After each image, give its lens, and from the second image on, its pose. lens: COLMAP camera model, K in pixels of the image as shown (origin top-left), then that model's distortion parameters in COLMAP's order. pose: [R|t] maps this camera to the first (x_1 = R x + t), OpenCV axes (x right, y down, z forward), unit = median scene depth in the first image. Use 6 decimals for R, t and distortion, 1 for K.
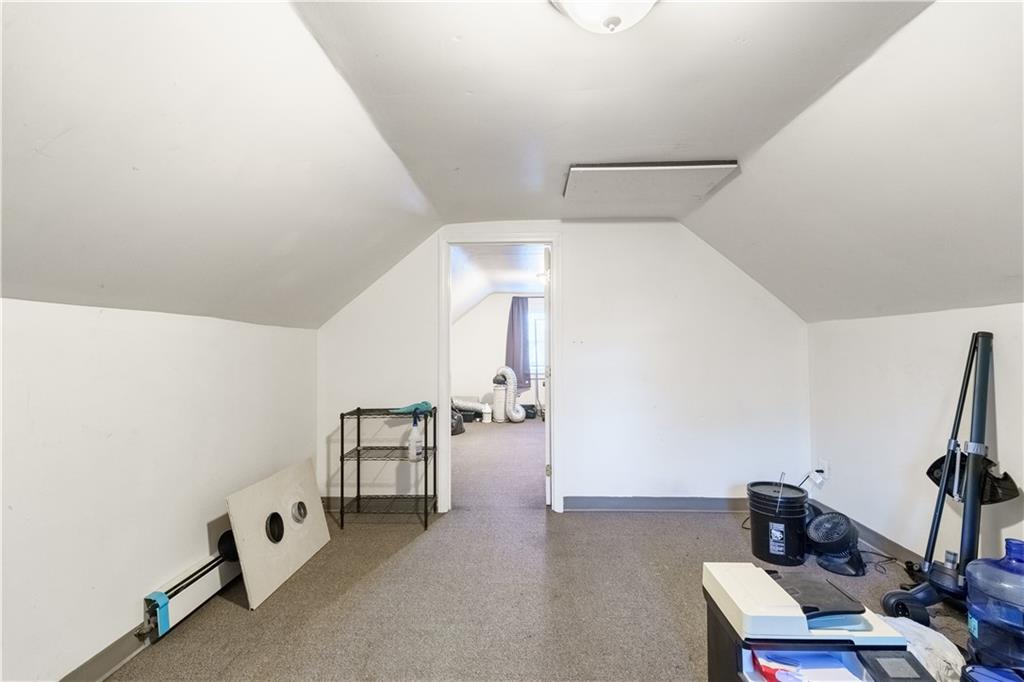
lens RADIAL K [[477.3, 0, 509.7], [0, 477.3, 337.9], [0, 0, 1]] dist [-0.002432, -0.004119]
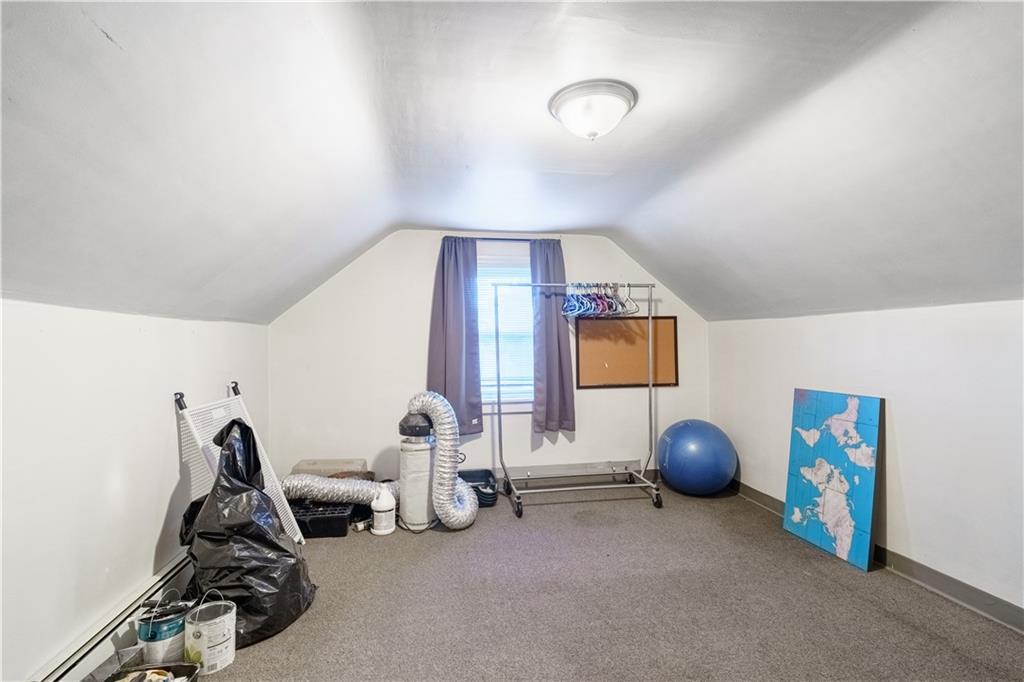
lens RADIAL K [[477.3, 0, 509.7], [0, 477.3, 337.9], [0, 0, 1]] dist [-0.002432, -0.004119]
pose [[0.981477, 0.003219, 0.191552, -0.020174], [-0.004171, 0.999981, 0.004570, 0.010284], [-0.191534, -0.005285, 0.981472, 0.562888]]
